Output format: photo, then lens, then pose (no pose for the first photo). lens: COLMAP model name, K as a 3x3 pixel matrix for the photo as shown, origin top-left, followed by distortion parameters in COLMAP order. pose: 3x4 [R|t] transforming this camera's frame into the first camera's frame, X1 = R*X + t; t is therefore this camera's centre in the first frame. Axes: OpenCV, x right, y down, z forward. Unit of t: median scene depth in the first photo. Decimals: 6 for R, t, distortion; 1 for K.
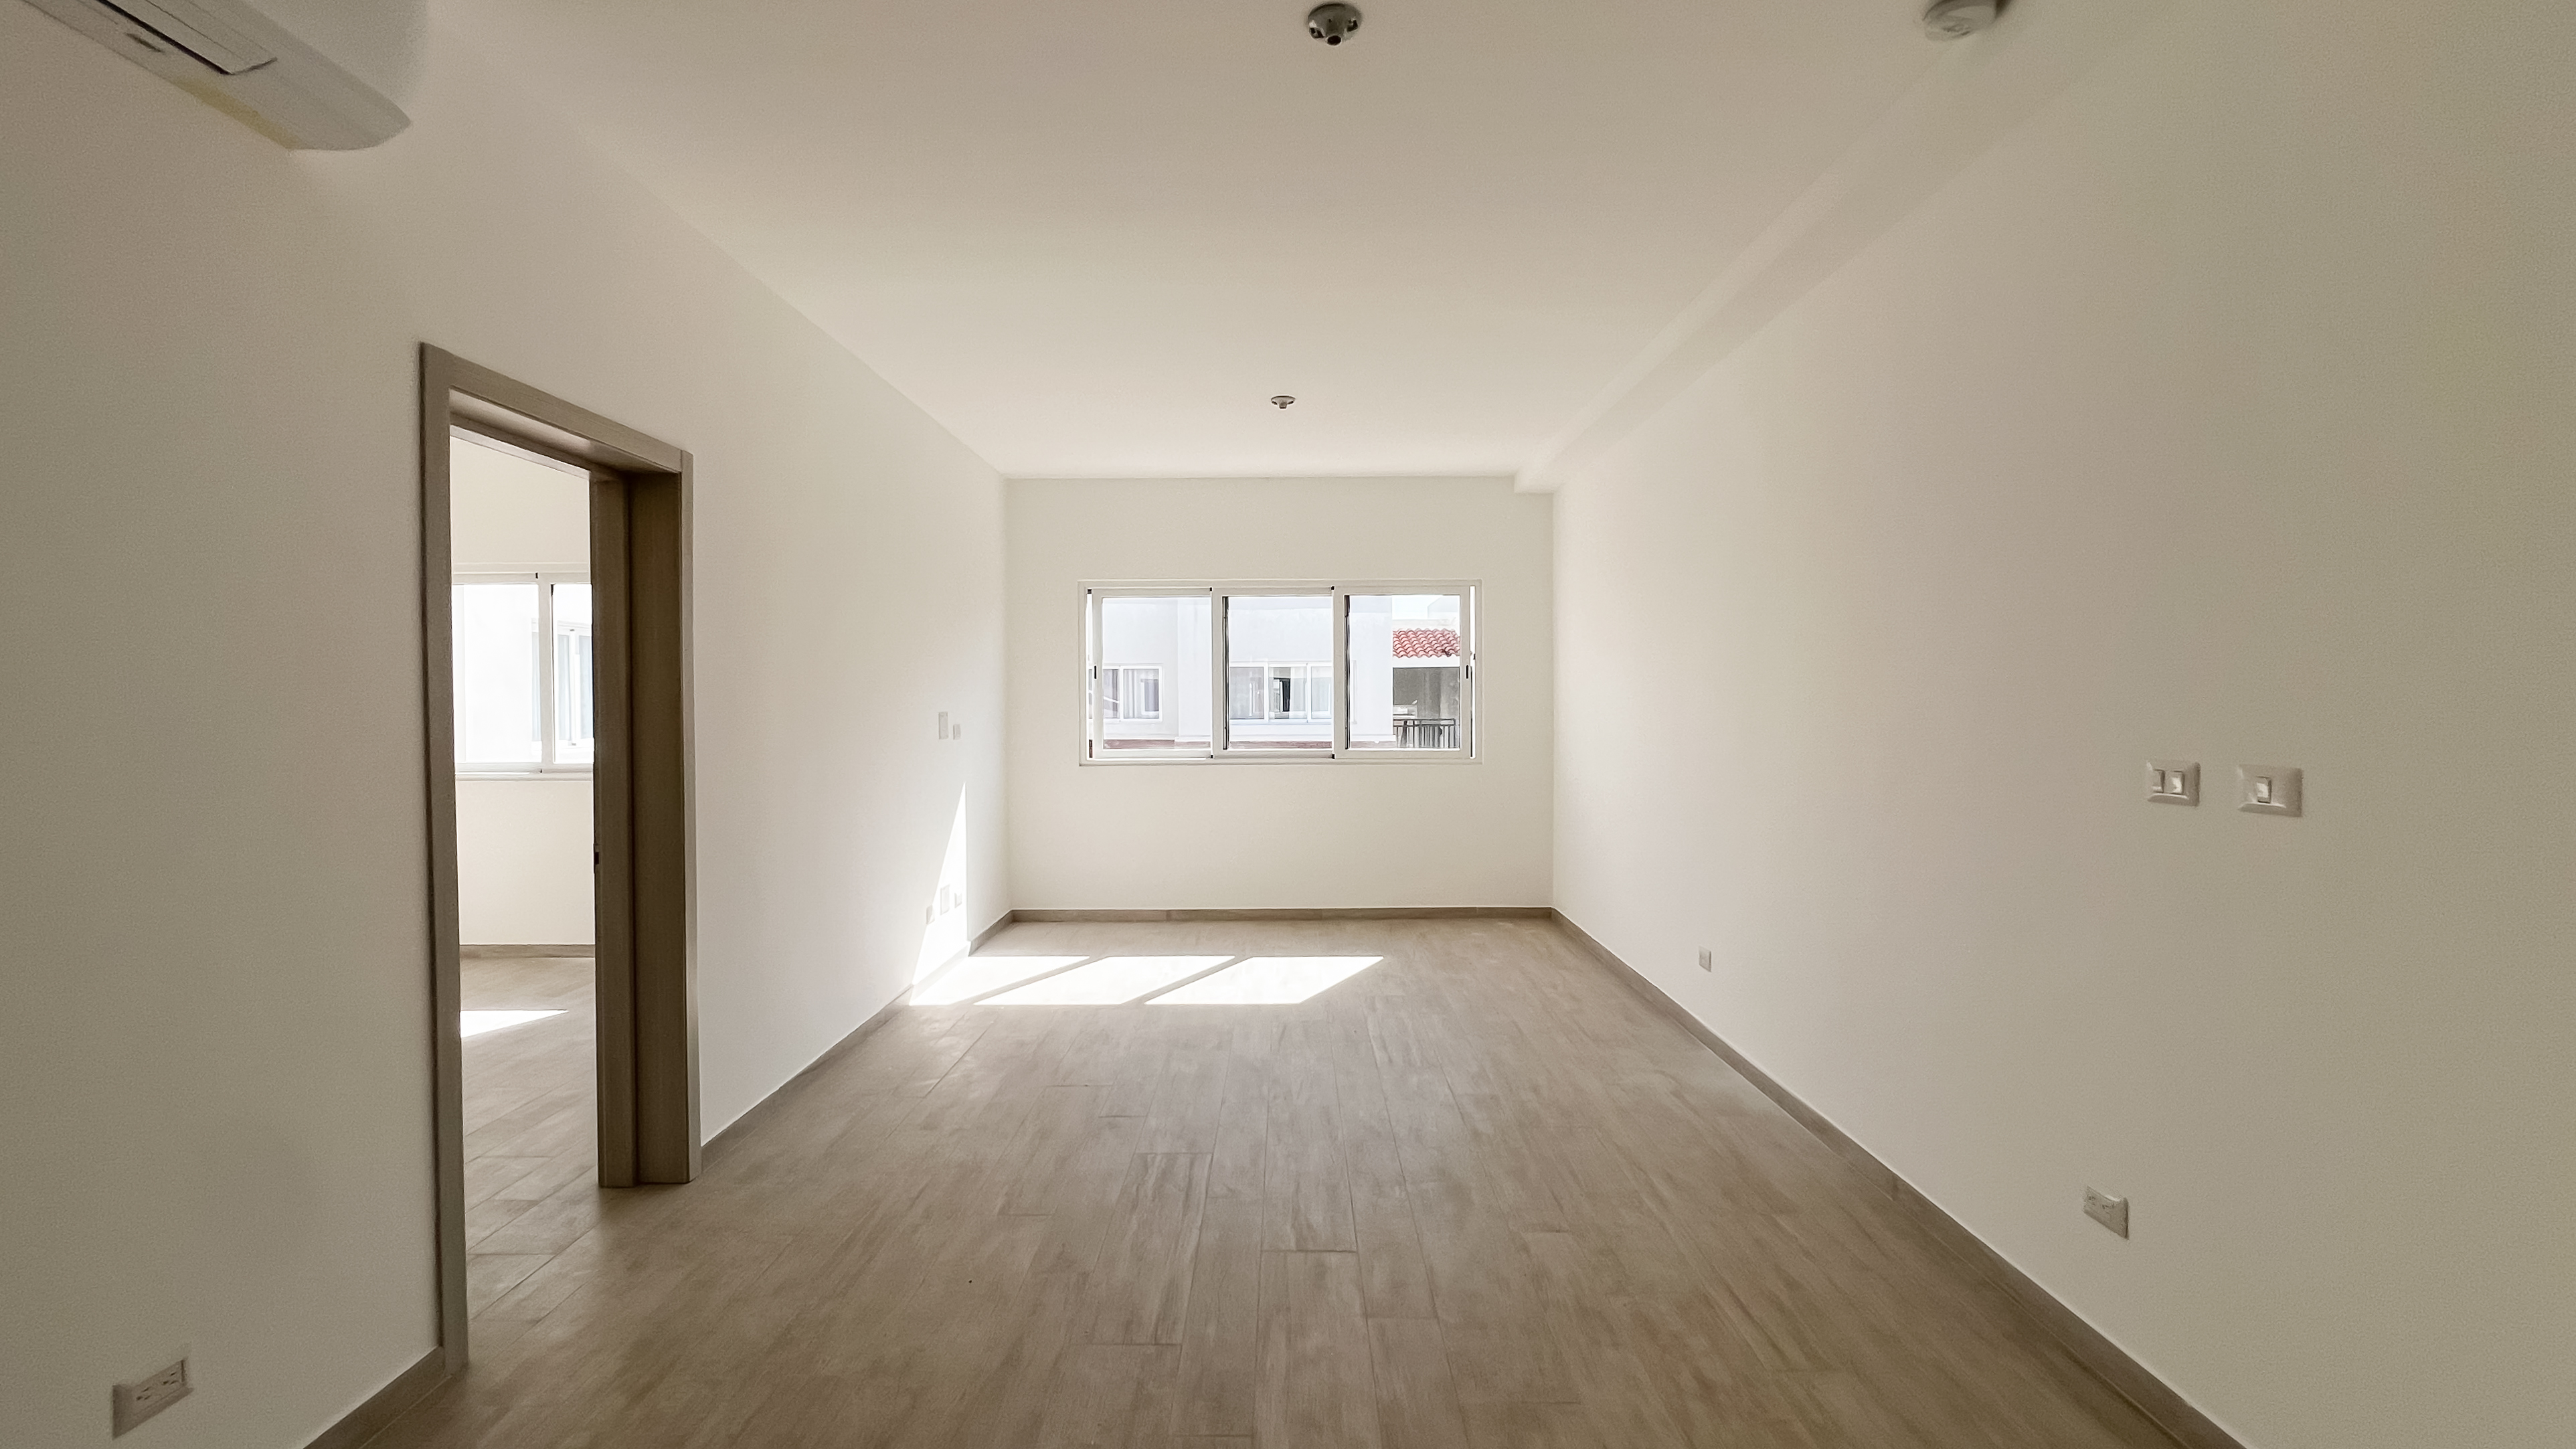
lens RADIAL K [[1048.8, 0, 1288.0], [0, 1048.8, 724.5], [0, 0, 1]] dist [0.001191, -0.000223]
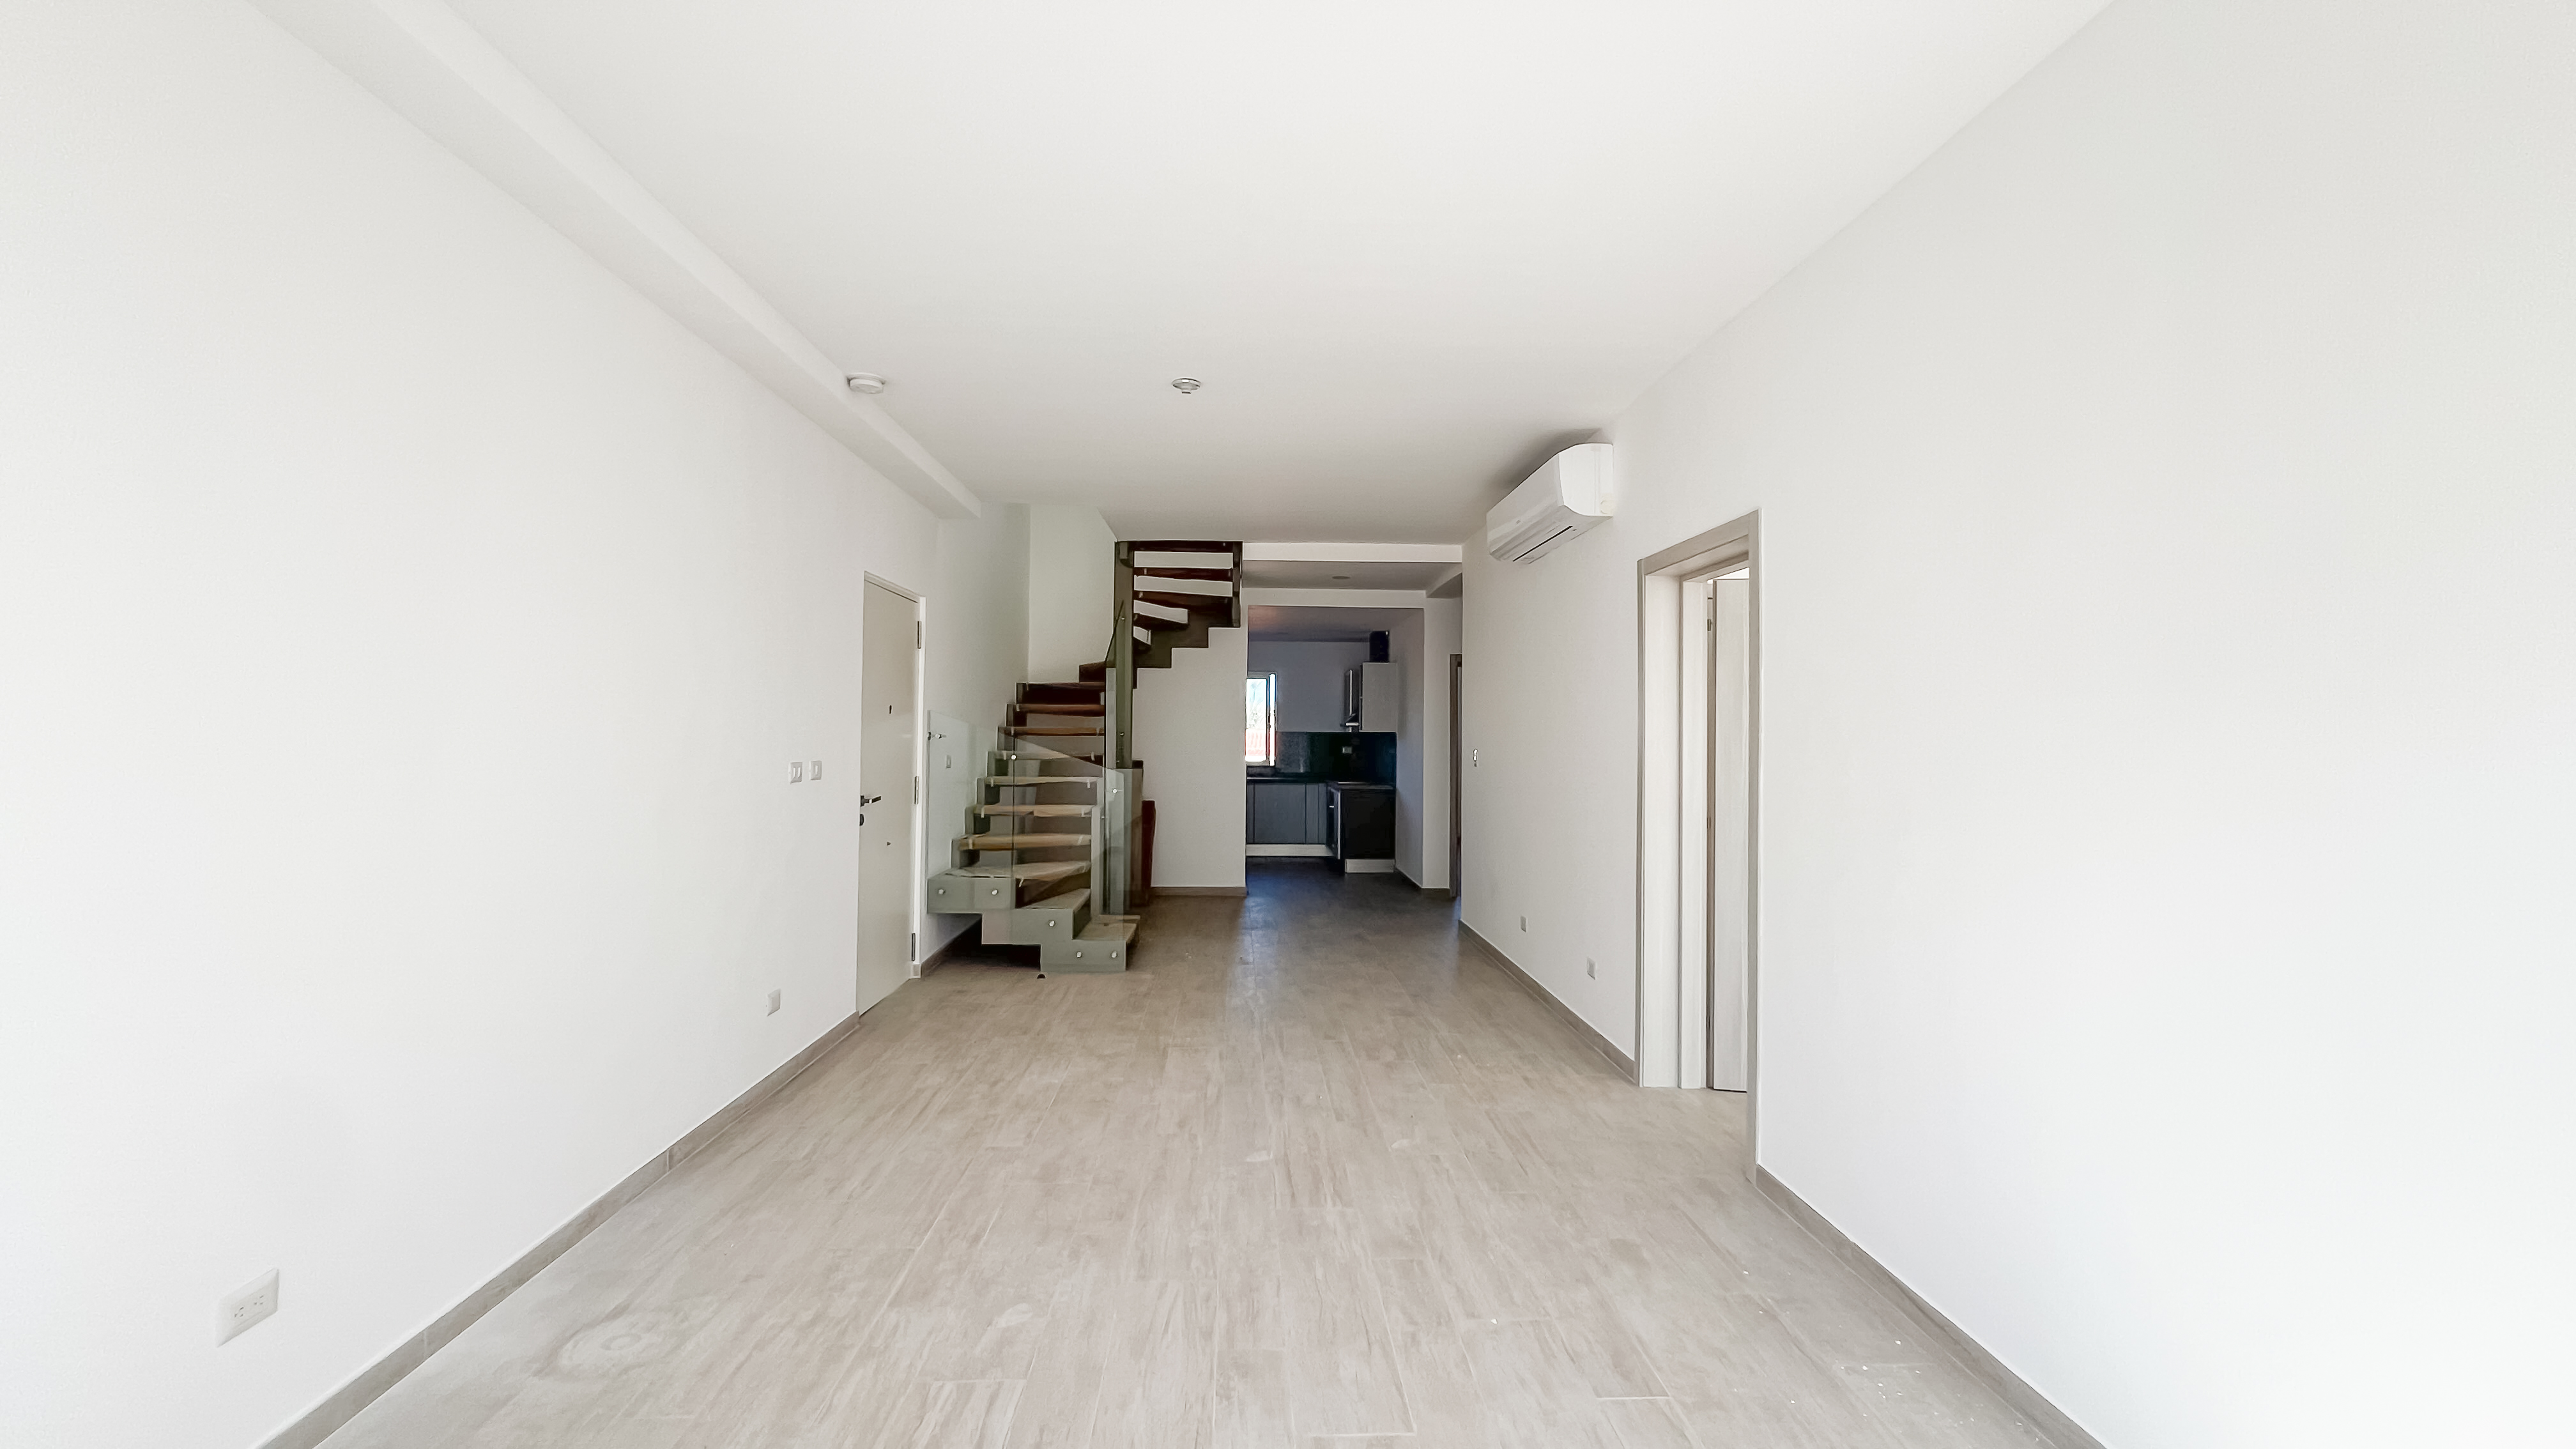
lens RADIAL K [[1043.7, 0, 1289.9], [0, 1043.7, 721.0], [0, 0, 1]] dist [0.000430, 0.000051]
pose [[-0.998617, -0.006025, -0.052223, -0.036503], [-0.006536, 0.999932, 0.009620, -0.053143], [0.052161, 0.009948, -0.998589, 2.203954]]
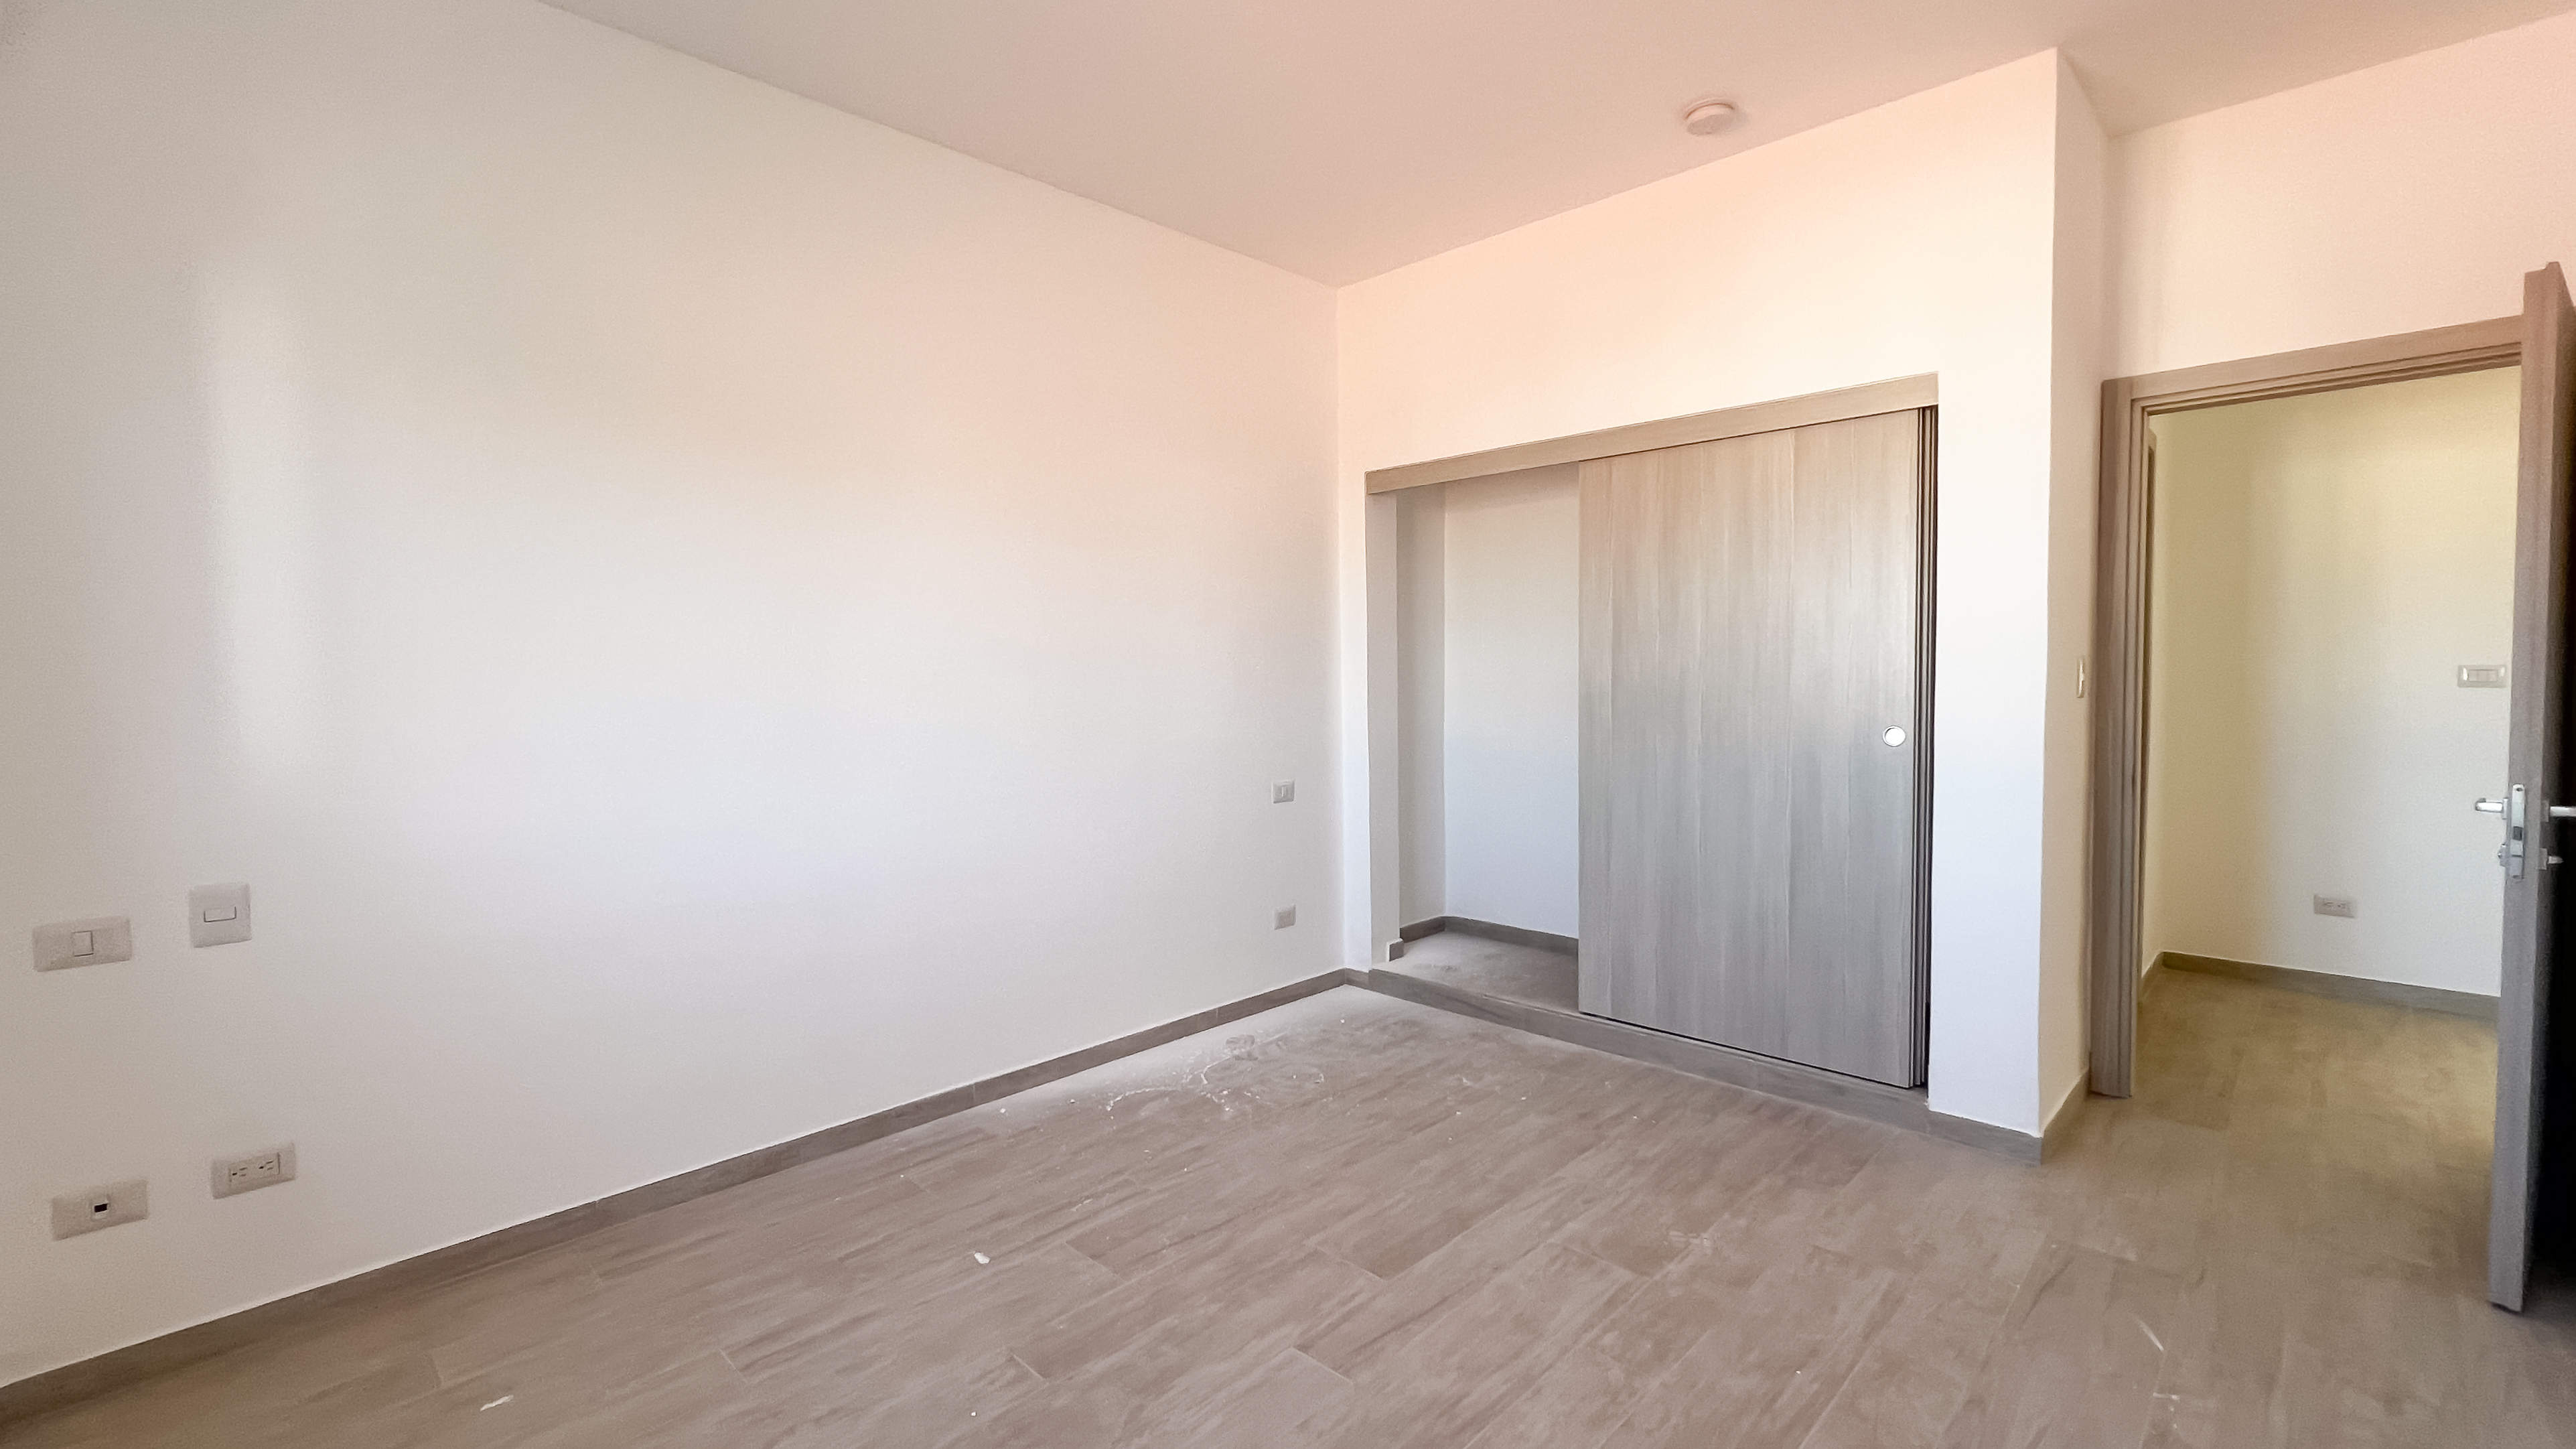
lens RADIAL K [[1048.9, 0, 1288.0], [0, 1048.9, 724.5], [0, 0, 1]] dist [0.001191, -0.000223]
pose [[-0.705864, -0.023130, 0.707970, -0.363800], [0.028780, 0.997705, 0.061290, 0.006975], [-0.707763, 0.063638, -0.703578, 1.289867]]
